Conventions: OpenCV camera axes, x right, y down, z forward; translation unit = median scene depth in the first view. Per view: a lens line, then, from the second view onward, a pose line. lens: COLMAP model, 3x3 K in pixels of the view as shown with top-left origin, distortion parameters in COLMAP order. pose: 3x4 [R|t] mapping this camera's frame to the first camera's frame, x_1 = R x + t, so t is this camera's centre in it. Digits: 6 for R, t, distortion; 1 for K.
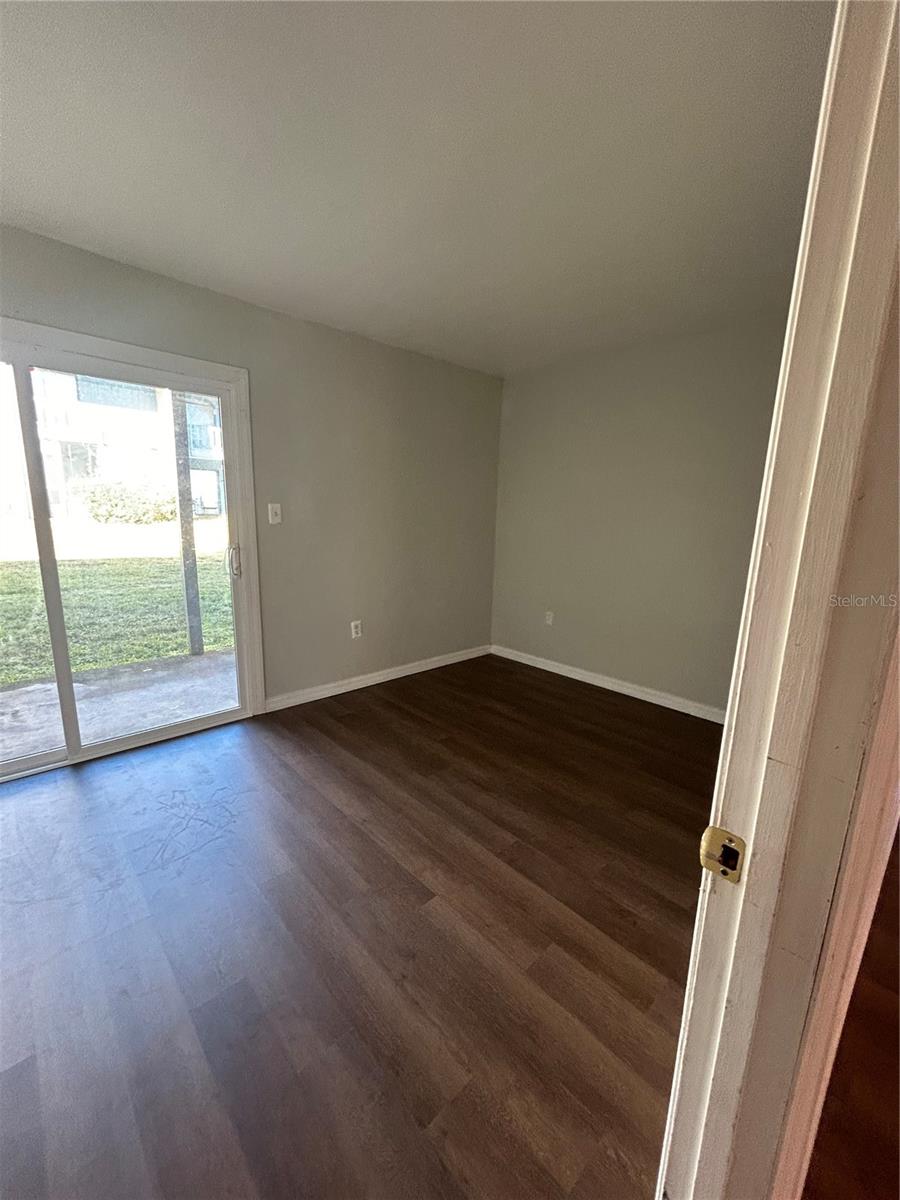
lens RADIAL K [[479.8, 0, 451.8], [0, 479.8, 602.9], [0, 0, 1]] dist [-0.001166, 0.000123]
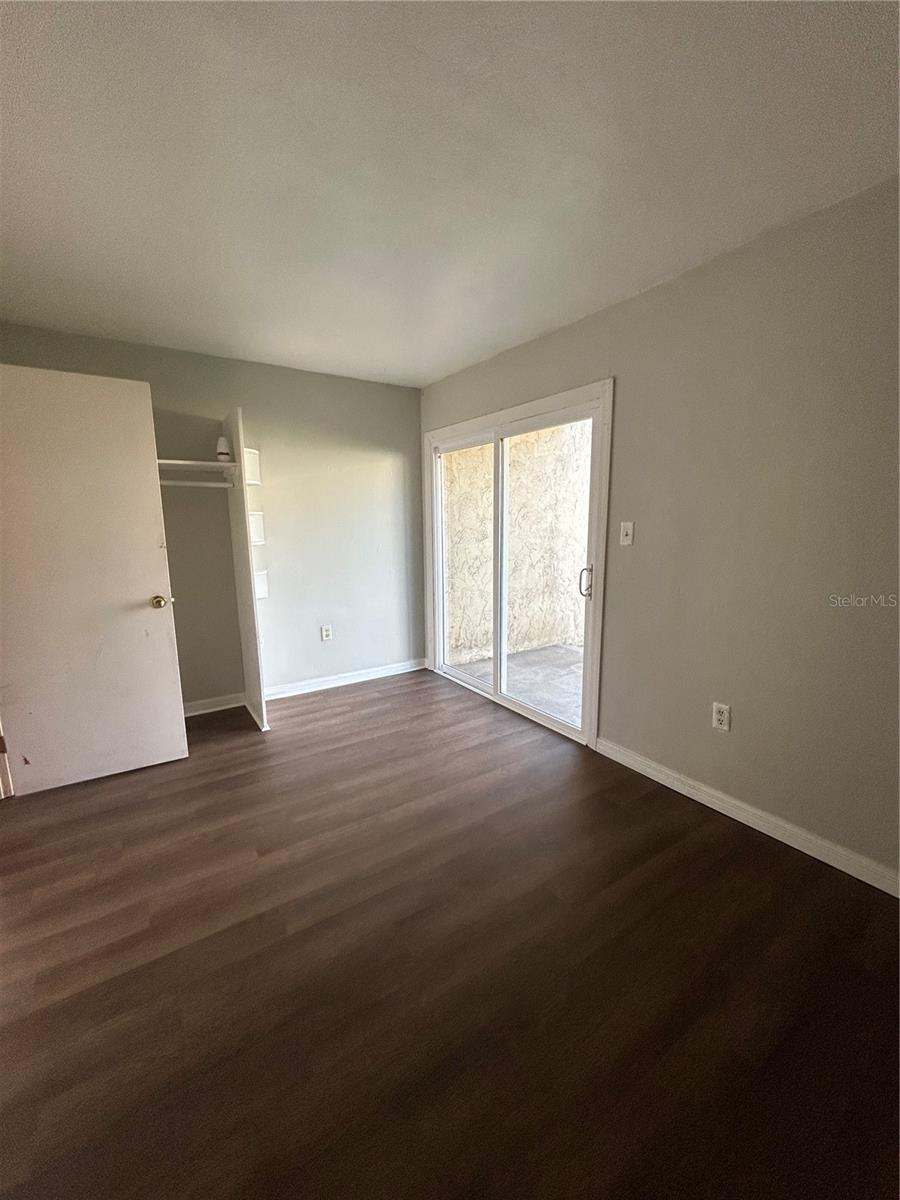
lens RADIAL K [[479.8, 0, 451.8], [0, 479.8, 602.9], [0, 0, 1]] dist [-0.001166, 0.000123]
pose [[-0.163746, 0.142004, -0.976228, 0.559702], [-0.181004, 0.968461, 0.171235, -0.164769], [0.969755, 0.204740, -0.132878, 0.880650]]
